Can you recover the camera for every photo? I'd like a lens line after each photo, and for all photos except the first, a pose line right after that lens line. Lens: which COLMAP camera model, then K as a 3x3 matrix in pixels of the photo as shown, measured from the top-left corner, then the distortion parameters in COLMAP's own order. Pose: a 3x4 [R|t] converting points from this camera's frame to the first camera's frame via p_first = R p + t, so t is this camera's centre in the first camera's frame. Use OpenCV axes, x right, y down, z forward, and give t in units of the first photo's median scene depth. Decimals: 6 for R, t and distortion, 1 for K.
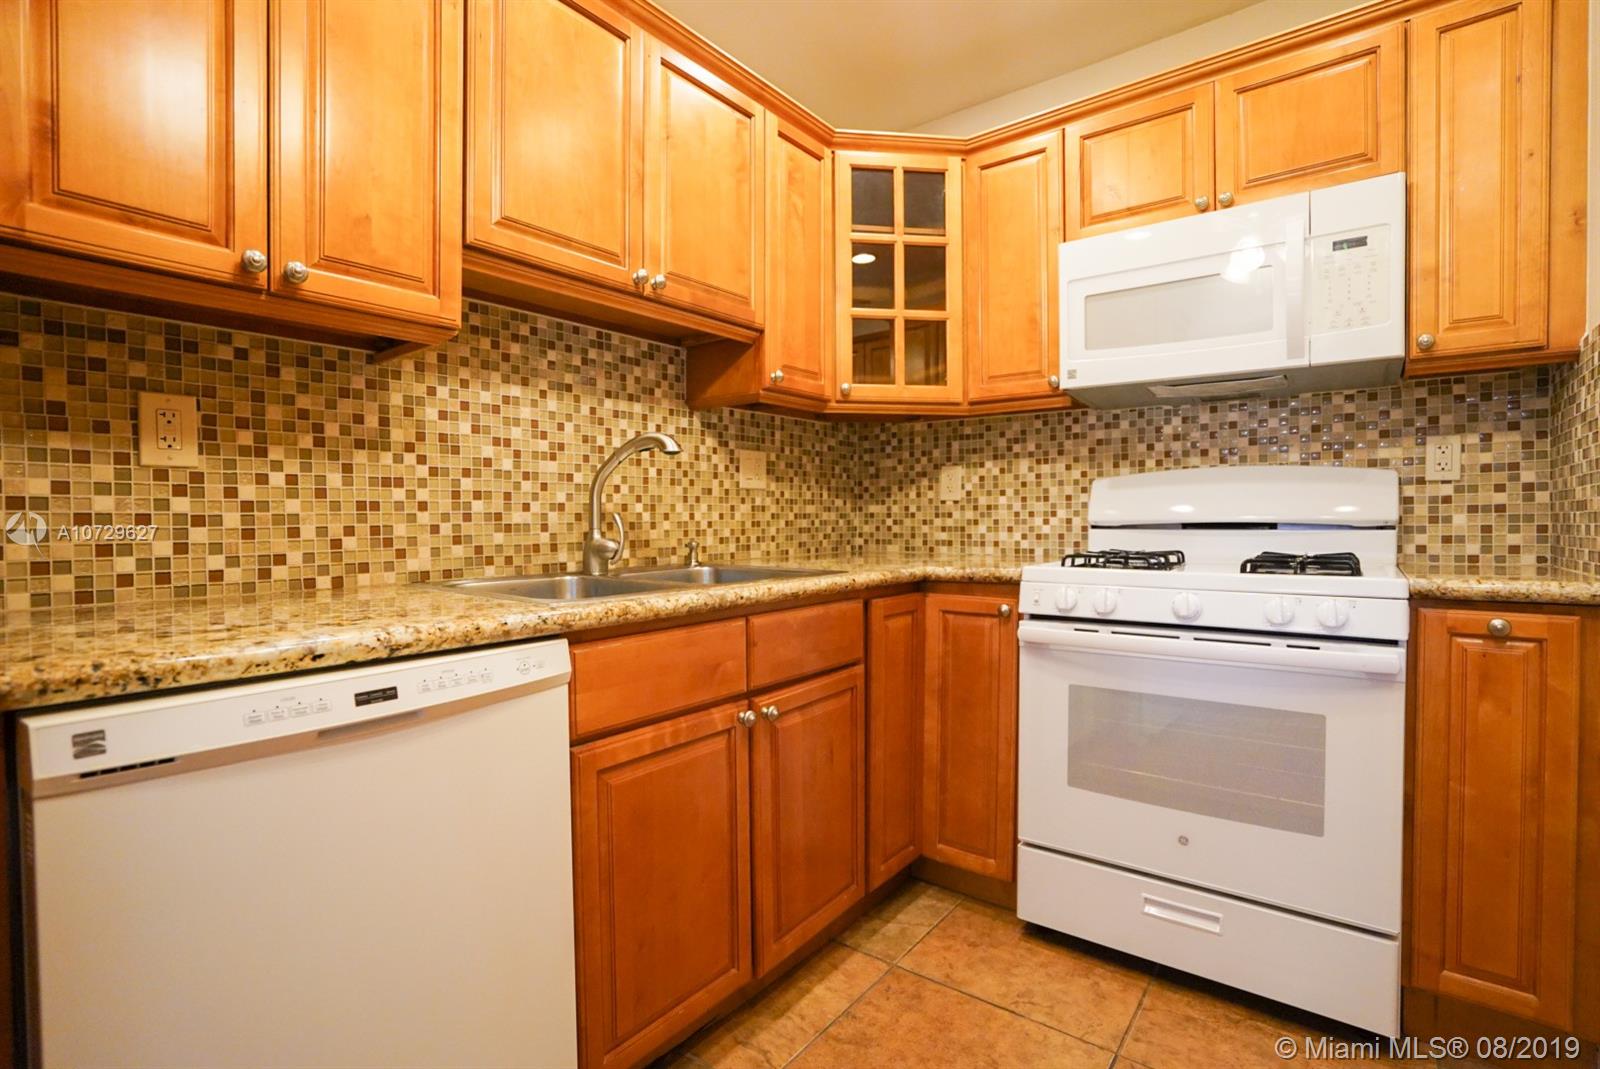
lens RADIAL K [[745.8, 0, 810.6], [0, 745.8, 532.6], [0, 0, 1]] dist [-0.044042, 0.015824]
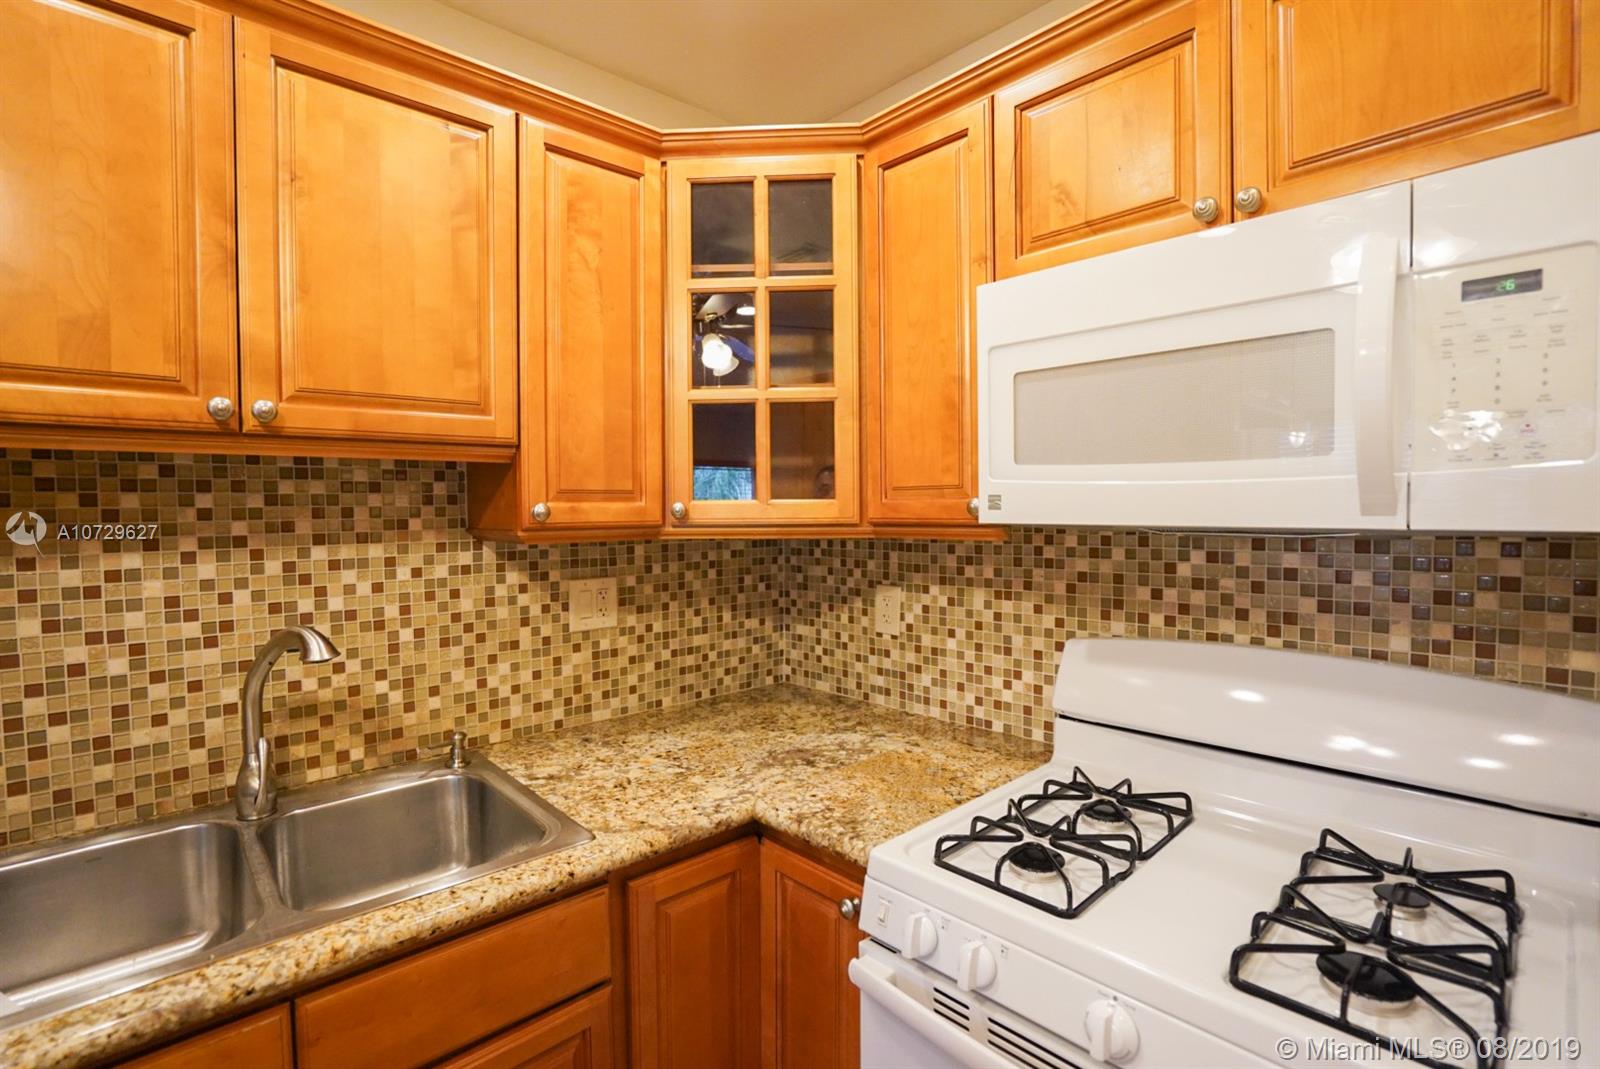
lens RADIAL K [[745.8, 0, 807.3], [0, 745.8, 533.5], [0, 0, 1]] dist [-0.044042, 0.015824]
pose [[0.985188, 0.003066, -0.171451, 0.297772], [-0.000171, 0.999857, 0.016897, -0.192611], [0.171478, -0.016617, 0.985048, 0.359904]]
